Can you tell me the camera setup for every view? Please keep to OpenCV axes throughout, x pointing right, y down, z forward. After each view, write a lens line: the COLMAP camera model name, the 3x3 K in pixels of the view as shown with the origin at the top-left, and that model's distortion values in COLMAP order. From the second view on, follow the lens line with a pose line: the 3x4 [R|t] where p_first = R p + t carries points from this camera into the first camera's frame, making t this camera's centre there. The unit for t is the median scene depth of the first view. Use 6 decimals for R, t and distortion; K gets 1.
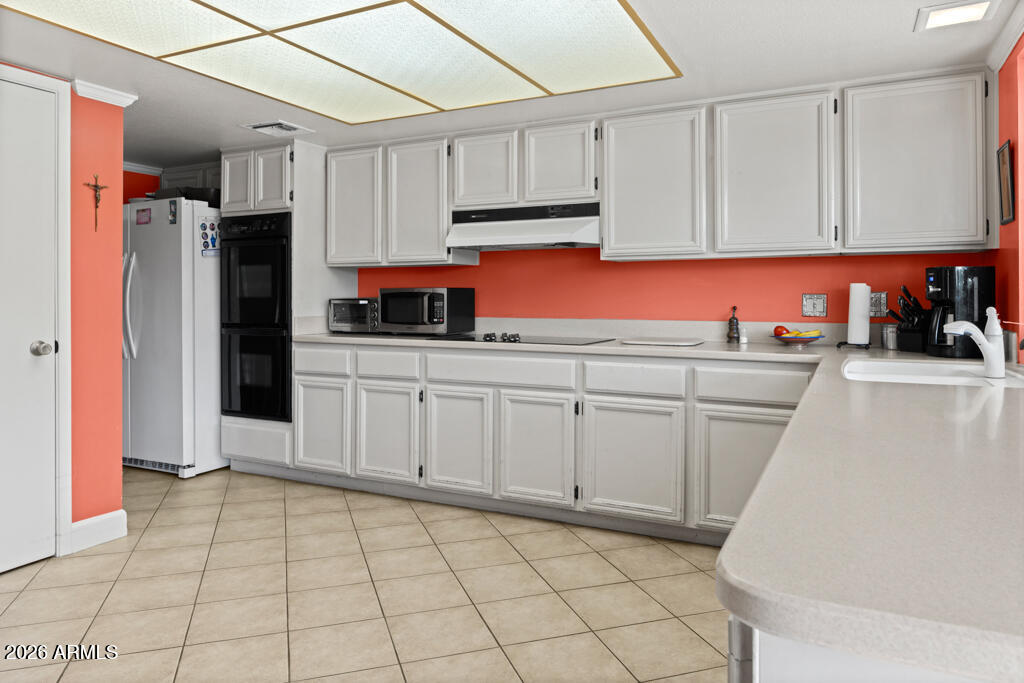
lens RADIAL K [[689.9, 0, 511.1], [0, 689.9, 298.9], [0, 0, 1]] dist [-0.009837, -0.001282]
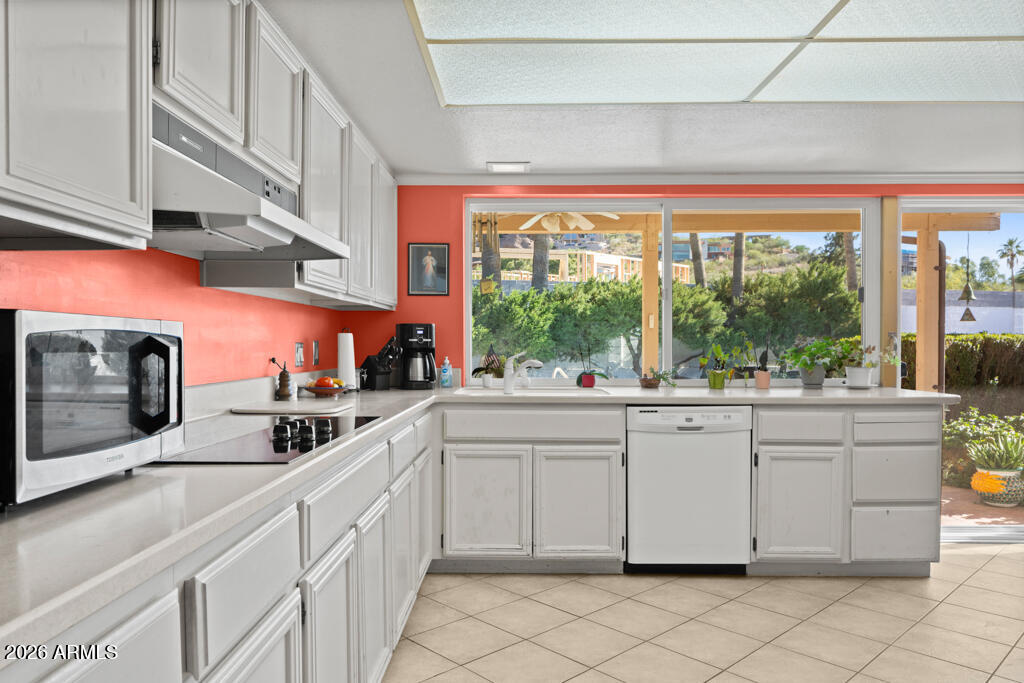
lens RADIAL K [[709.8, 0, 512.0], [0, 709.8, 341.5], [0, 0, 1]] dist [-0.009660, -0.002131]
pose [[-0.430621, 0.002766, 0.902529, -0.560589], [0.002928, 0.999994, -0.001668, -0.005308], [-0.902528, 0.001924, -0.430626, 1.135638]]
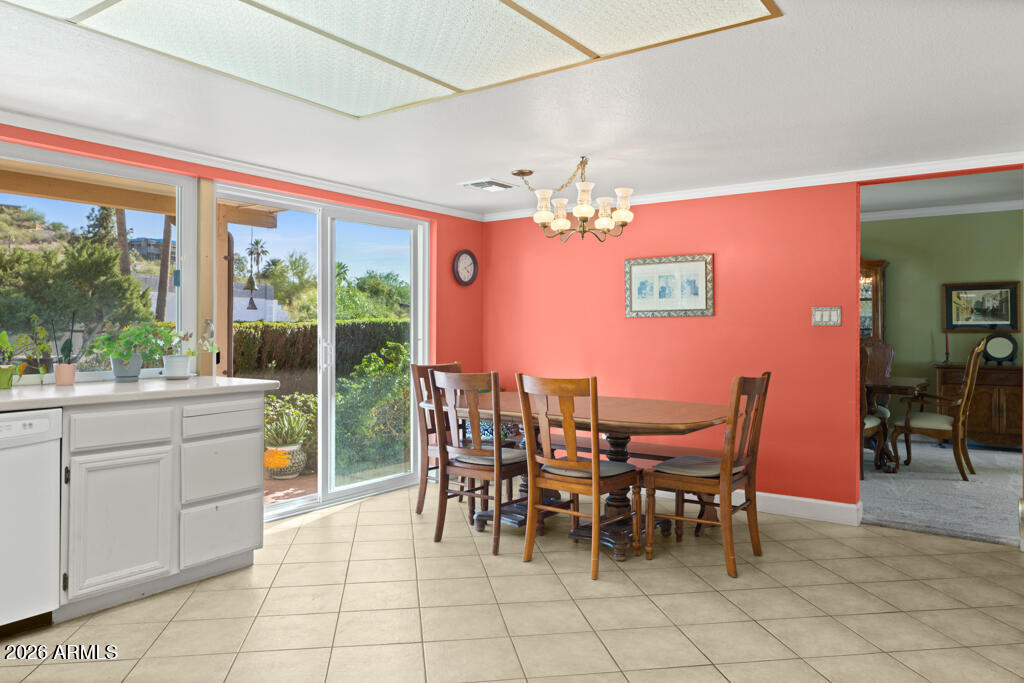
lens RADIAL K [[711.2, 0, 509.5], [0, 711.2, 321.2], [0, 0, 1]] dist [-0.006428, -0.001072]
pose [[-0.985472, 0.000923, 0.169836, -0.441451], [-0.000897, 0.999943, -0.010640, -0.004977], [-0.169836, -0.010637, -0.985415, 1.102375]]
